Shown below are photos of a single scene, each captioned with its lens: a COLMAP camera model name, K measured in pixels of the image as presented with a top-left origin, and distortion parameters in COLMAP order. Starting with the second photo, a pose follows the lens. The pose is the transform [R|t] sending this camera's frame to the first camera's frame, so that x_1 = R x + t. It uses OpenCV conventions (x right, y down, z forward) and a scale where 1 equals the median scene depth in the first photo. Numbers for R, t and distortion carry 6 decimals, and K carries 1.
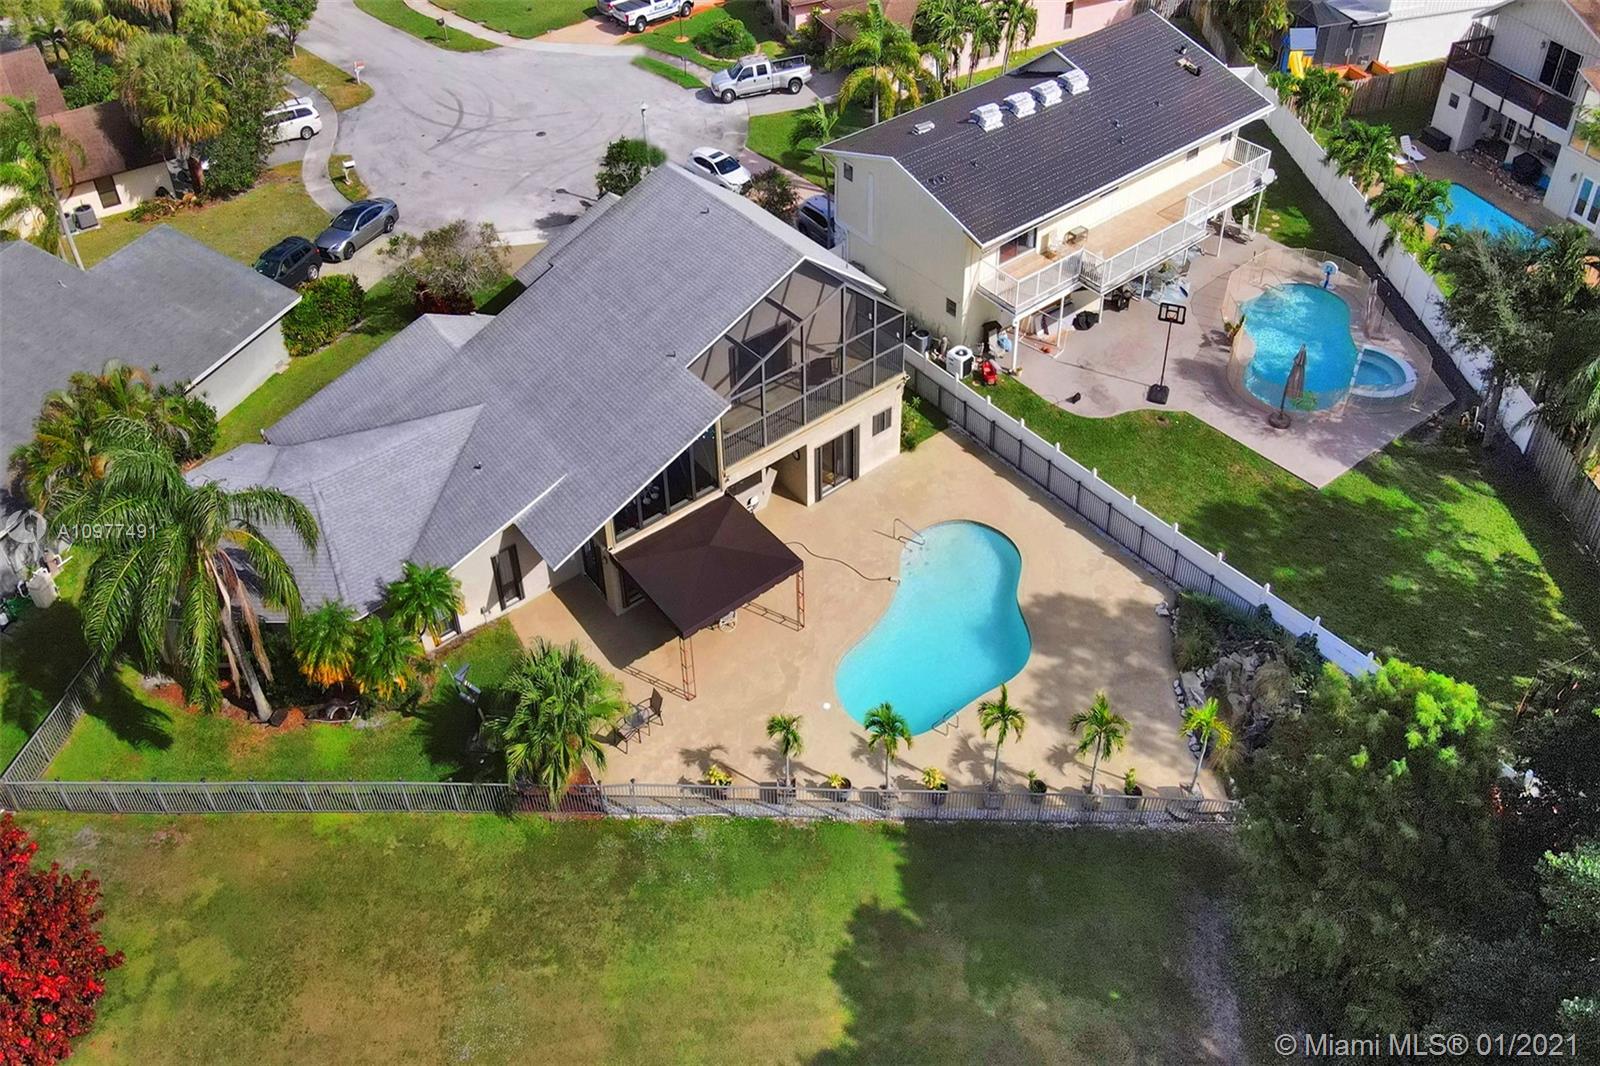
lens RADIAL K [[1184.9, 0, 800.0], [0, 1184.9, 533.0], [0, 0, 1]] dist [0.000531, -0.000756]
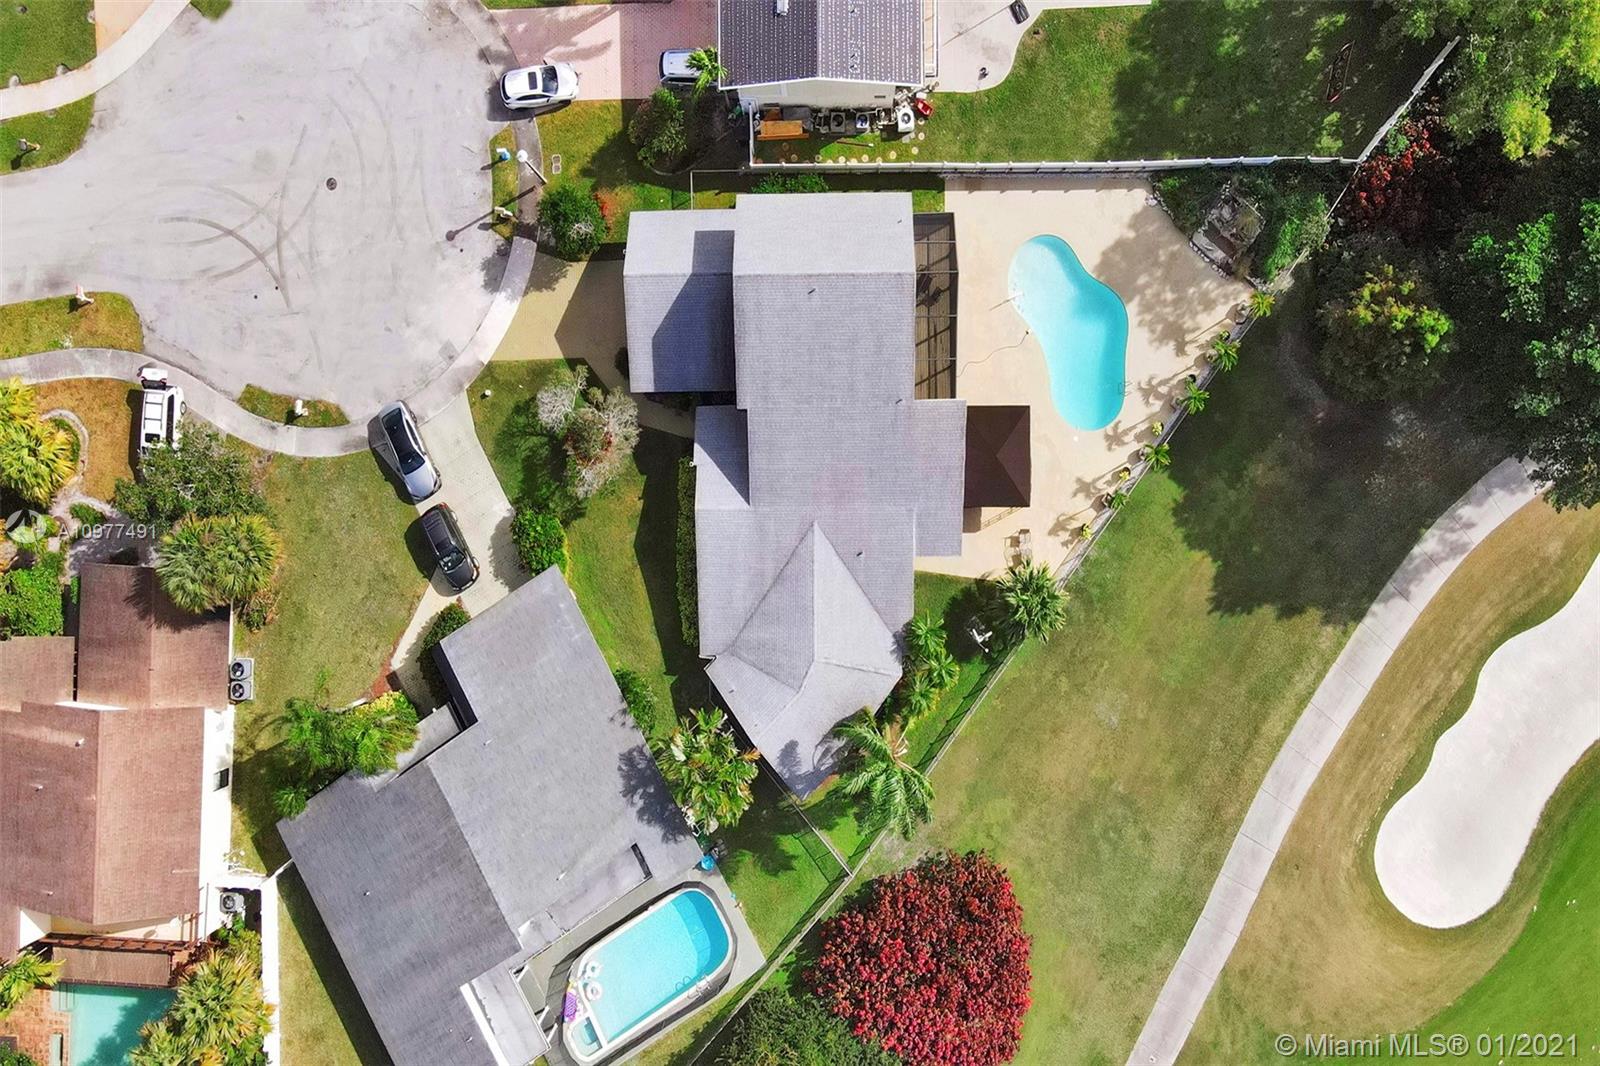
lens RADIAL K [[1184.9, 0, 800.0], [0, 1184.9, 533.0], [0, 0, 1]] dist [0.000531, -0.000756]
pose [[0.625203, -0.776803, 0.075481, -0.429184], [0.422469, 0.418159, 0.804153, -1.242533], [-0.656232, -0.470871, 0.589610, 0.274967]]
